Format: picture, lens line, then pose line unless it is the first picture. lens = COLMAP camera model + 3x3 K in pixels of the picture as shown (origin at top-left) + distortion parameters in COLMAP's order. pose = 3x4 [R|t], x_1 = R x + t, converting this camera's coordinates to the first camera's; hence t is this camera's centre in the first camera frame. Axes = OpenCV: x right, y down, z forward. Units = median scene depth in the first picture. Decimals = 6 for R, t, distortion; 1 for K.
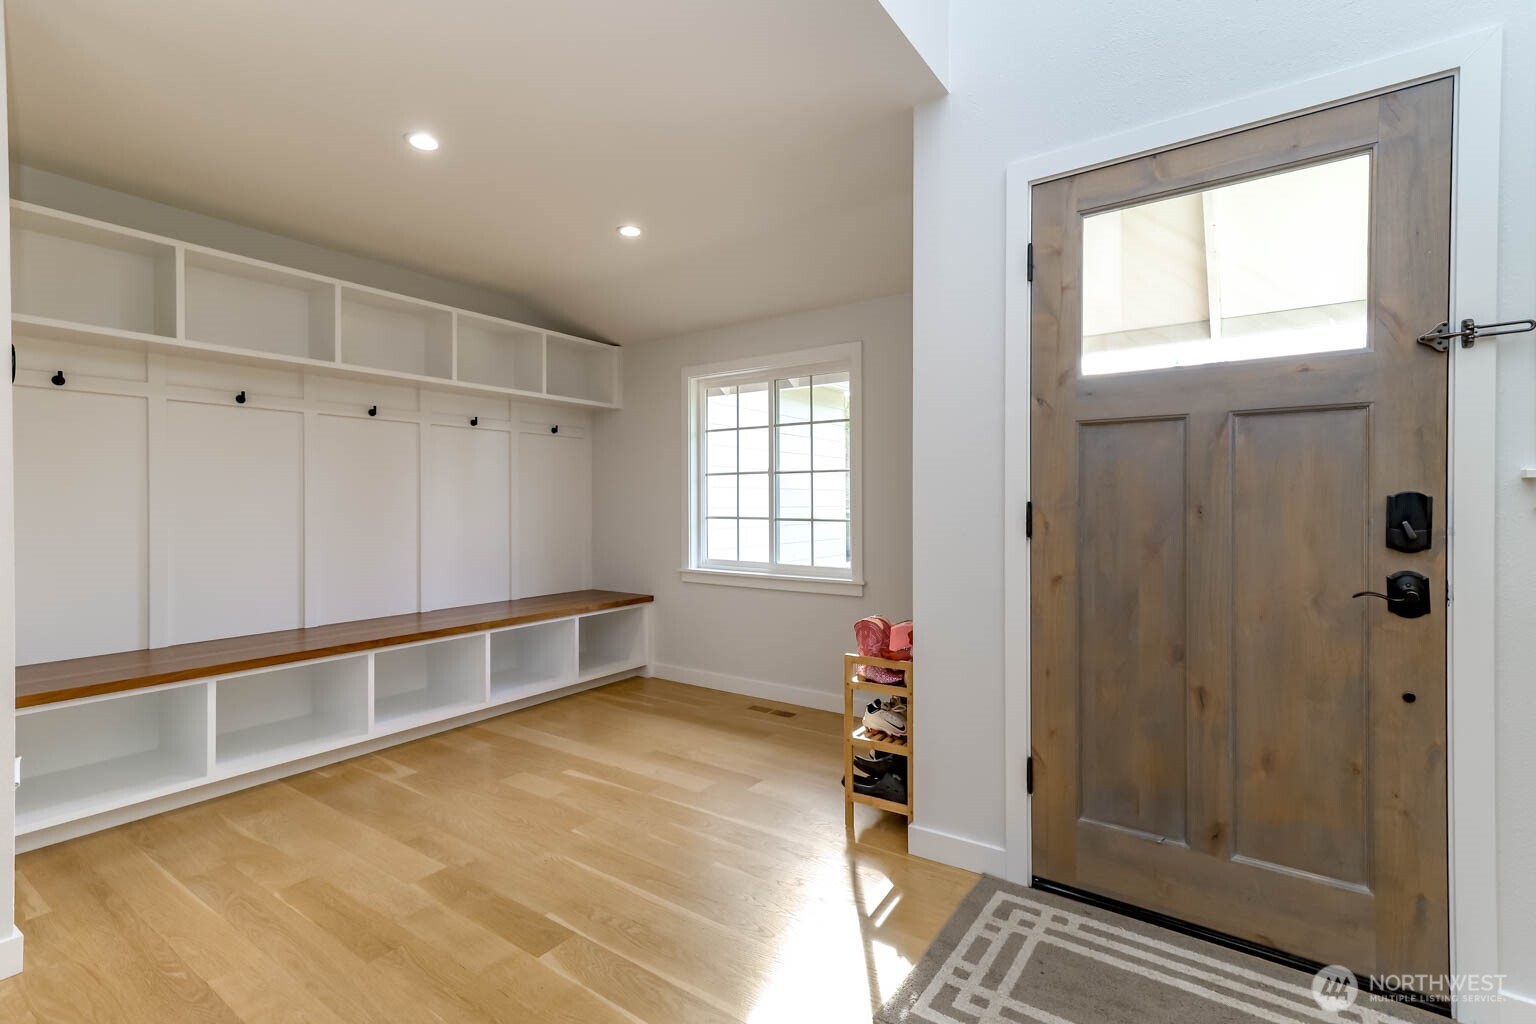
lens RADIAL K [[710.1, 0, 769.3], [0, 710.1, 508.7], [0, 0, 1]] dist [0.021549, 0.000045]
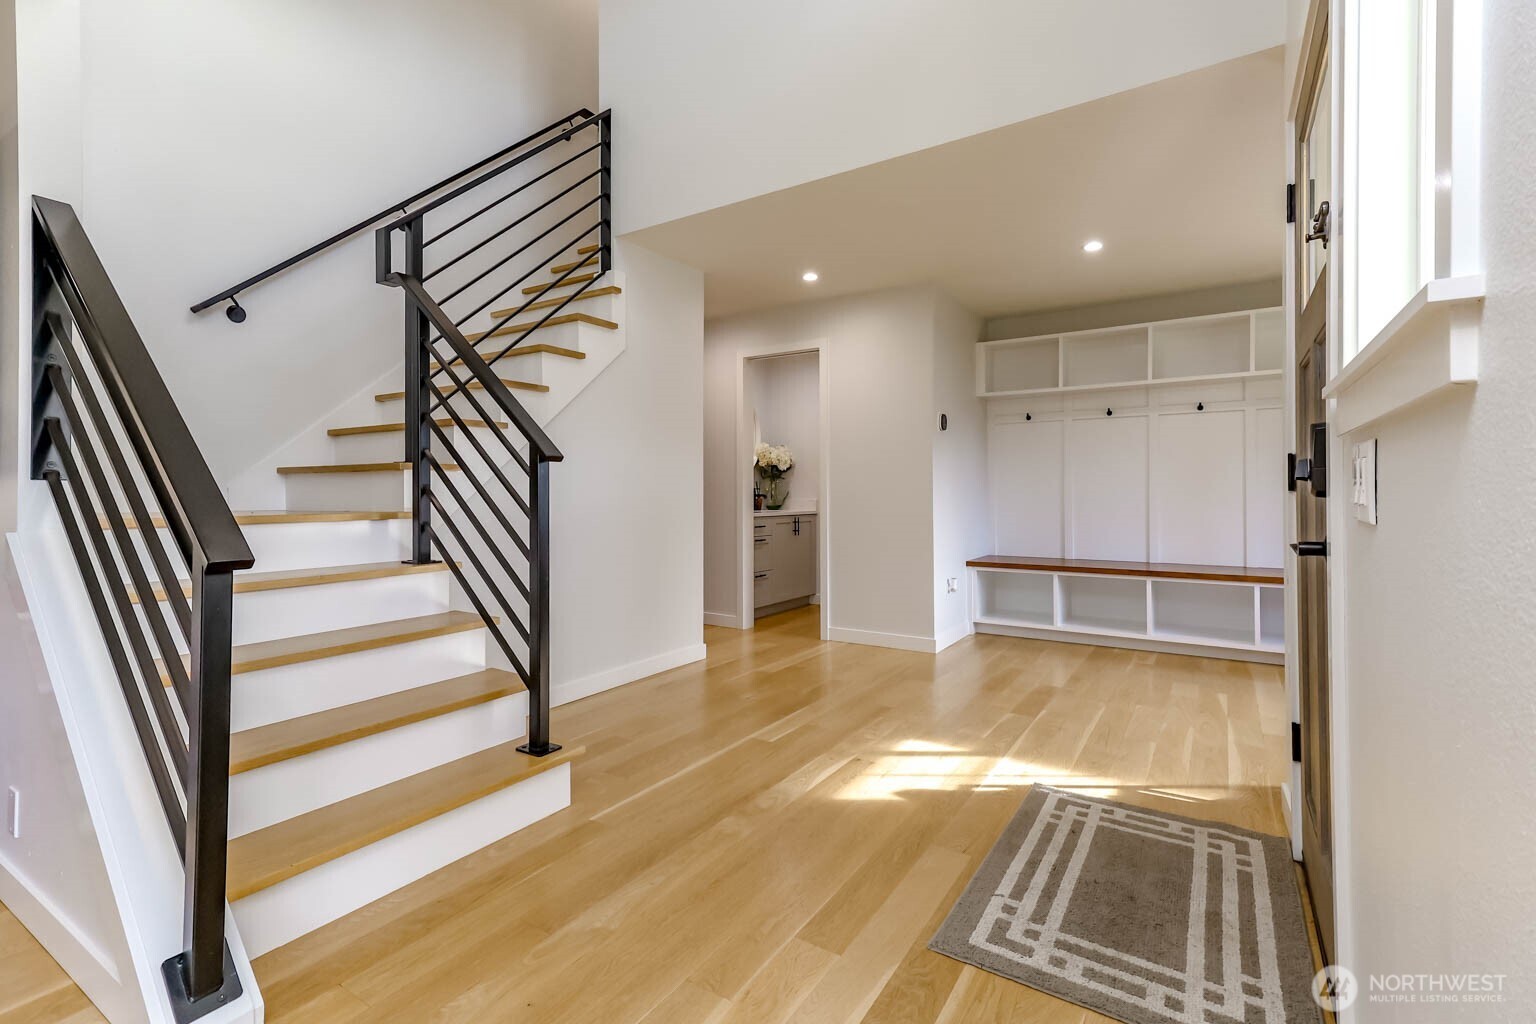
lens RADIAL K [[710.1, 0, 751.7], [0, 710.1, 485.3], [0, 0, 1]] dist [0.021549, 0.000045]
pose [[0.013918, -0.006616, -0.999881, 1.513965], [-0.012068, 0.999904, -0.006784, 0.045108], [0.999830, 0.012161, 0.013837, 0.280489]]
